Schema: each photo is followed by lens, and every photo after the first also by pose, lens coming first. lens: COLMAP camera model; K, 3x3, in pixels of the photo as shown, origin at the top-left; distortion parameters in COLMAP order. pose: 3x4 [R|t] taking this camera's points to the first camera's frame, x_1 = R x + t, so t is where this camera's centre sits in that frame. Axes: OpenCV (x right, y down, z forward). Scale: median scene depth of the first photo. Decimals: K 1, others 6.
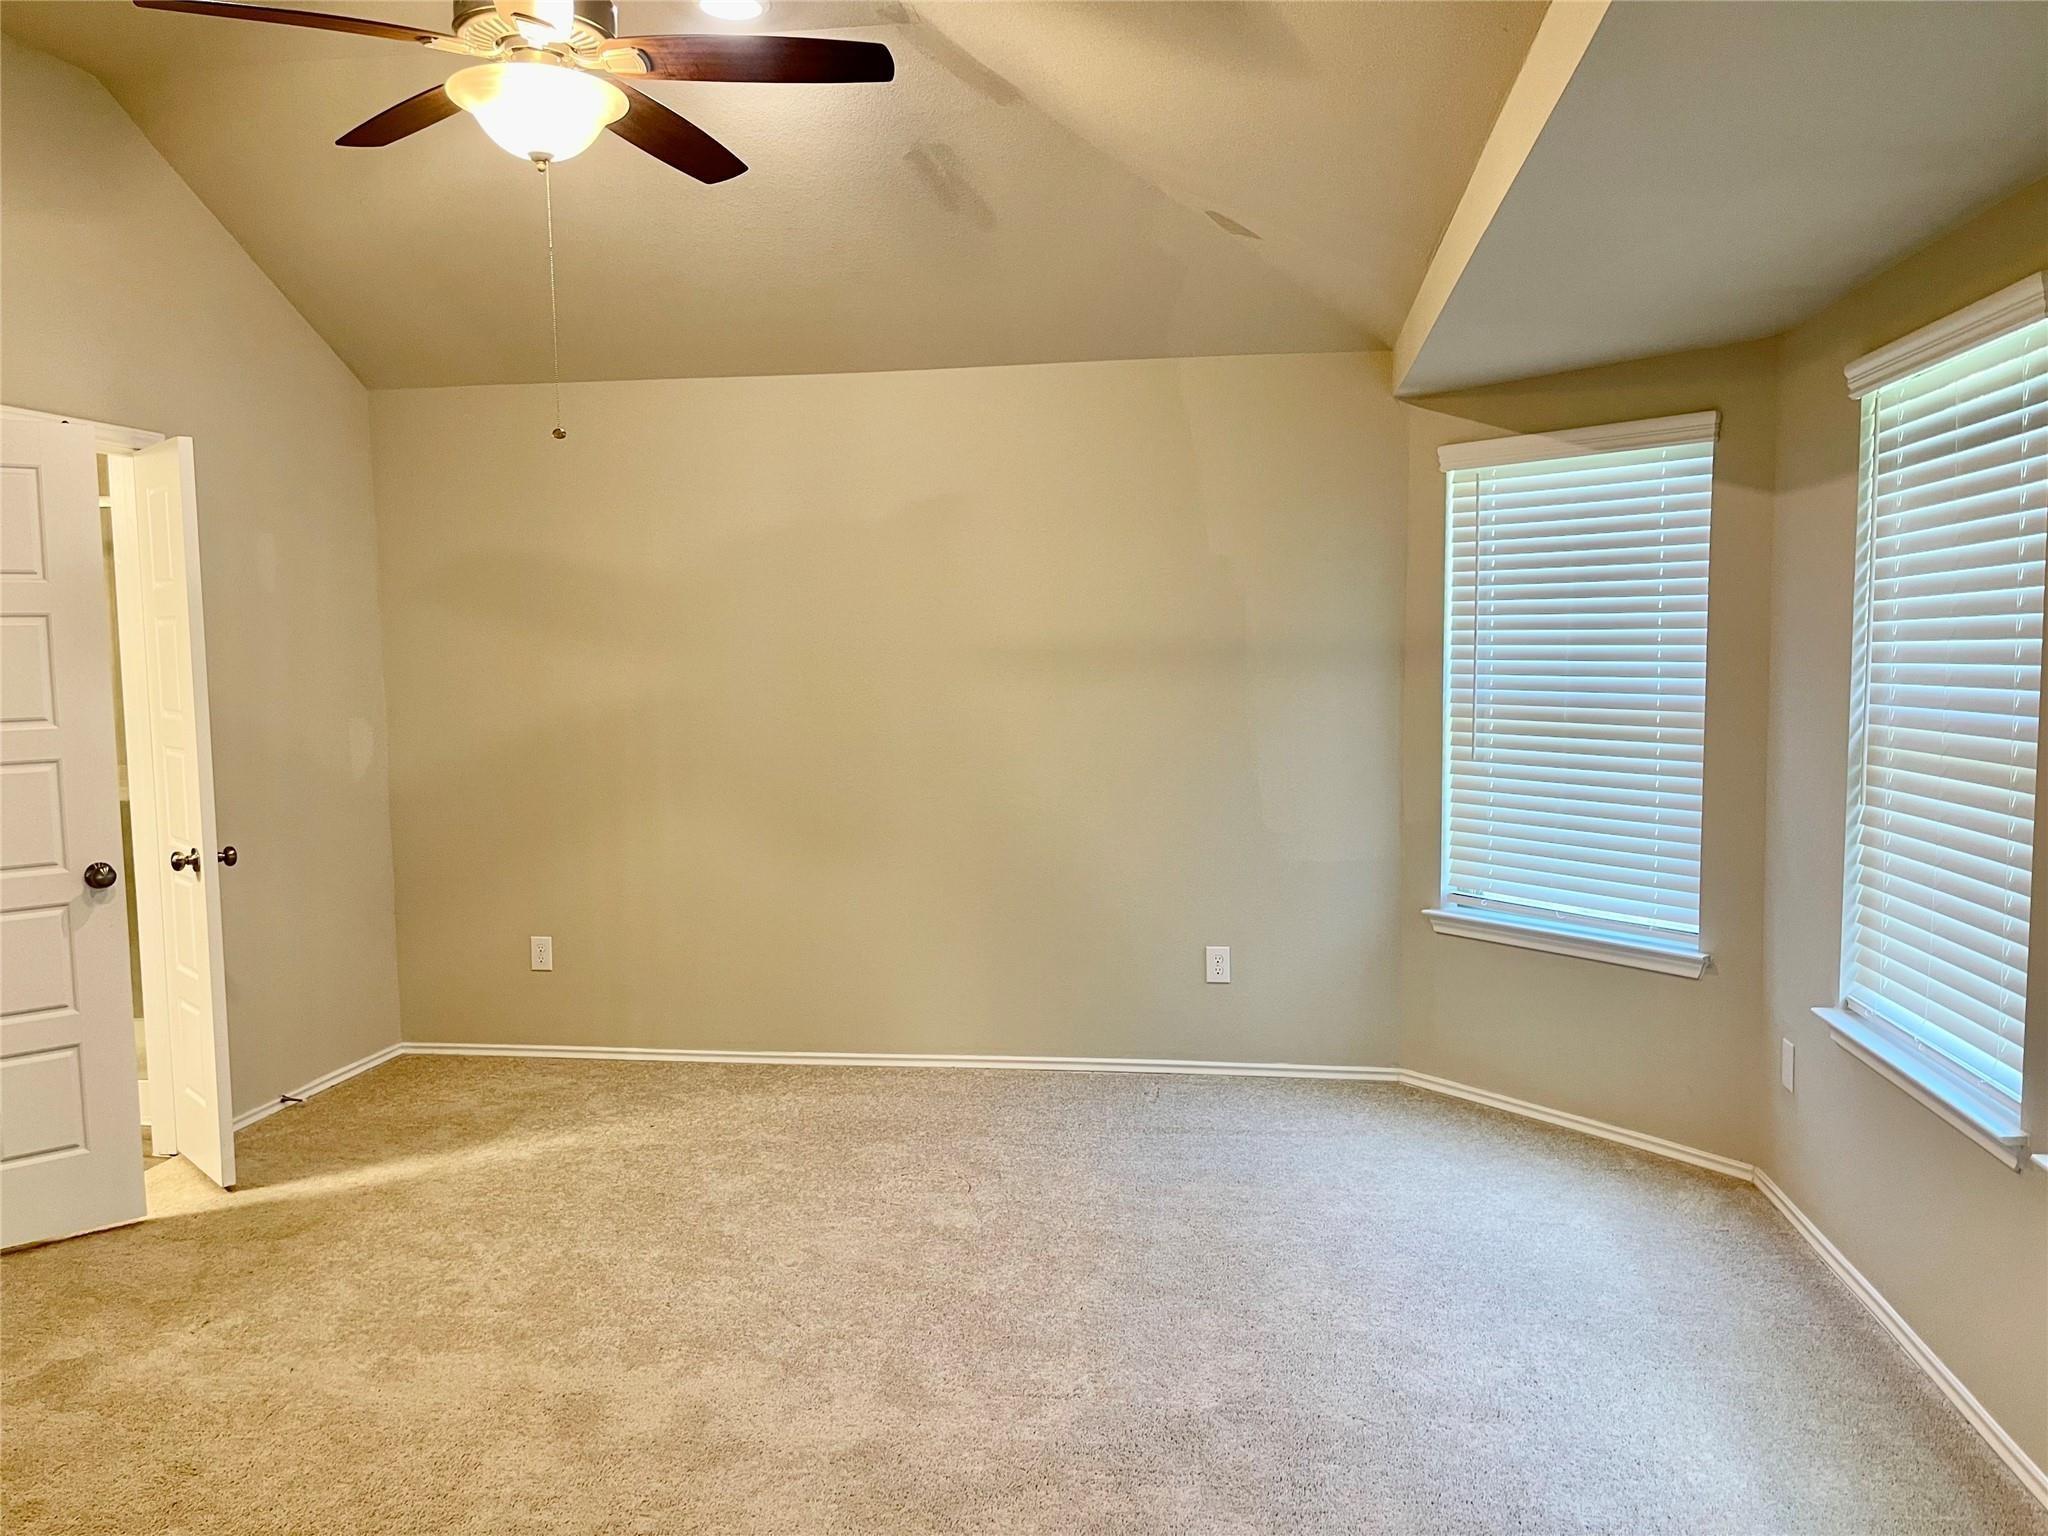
lens RADIAL K [[1539.6, 0, 1025.5], [0, 1539.6, 765.2], [0, 0, 1]] dist [0.000386, -0.009073]
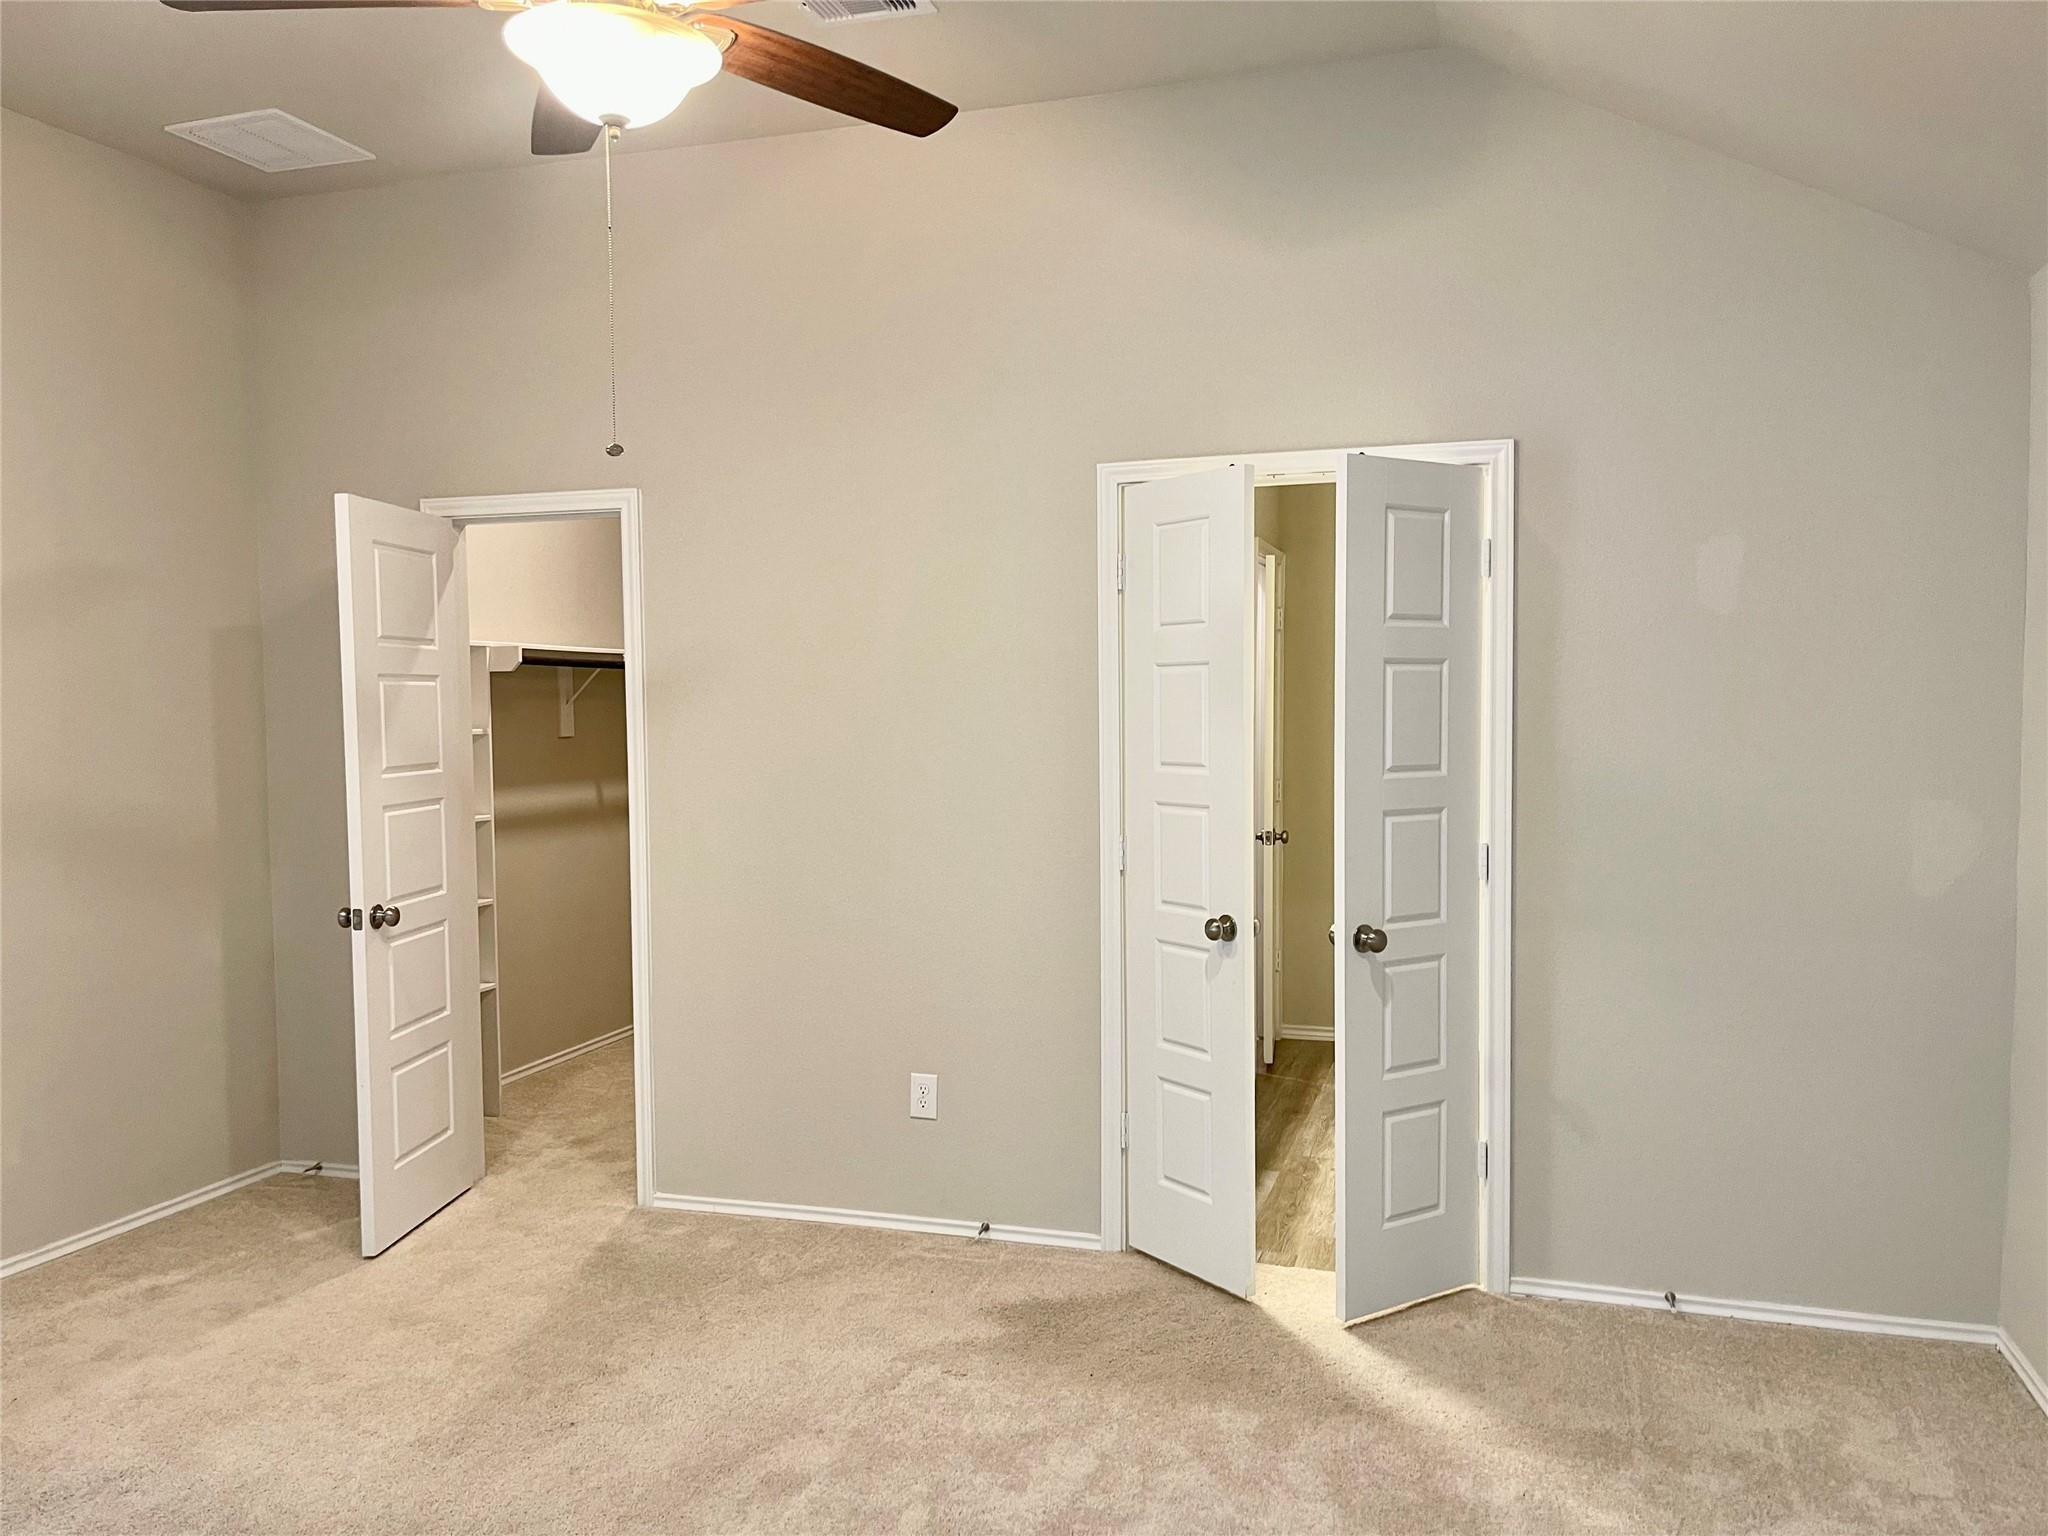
lens RADIAL K [[1539.6, 0, 1021.3], [0, 1539.6, 771.8], [0, 0, 1]] dist [0.000386, -0.009073]
pose [[-0.164399, 0.054585, -0.984883, 0.328589], [-0.071705, 0.995165, 0.067124, -0.073046], [0.983784, 0.081656, -0.159690, 0.906090]]
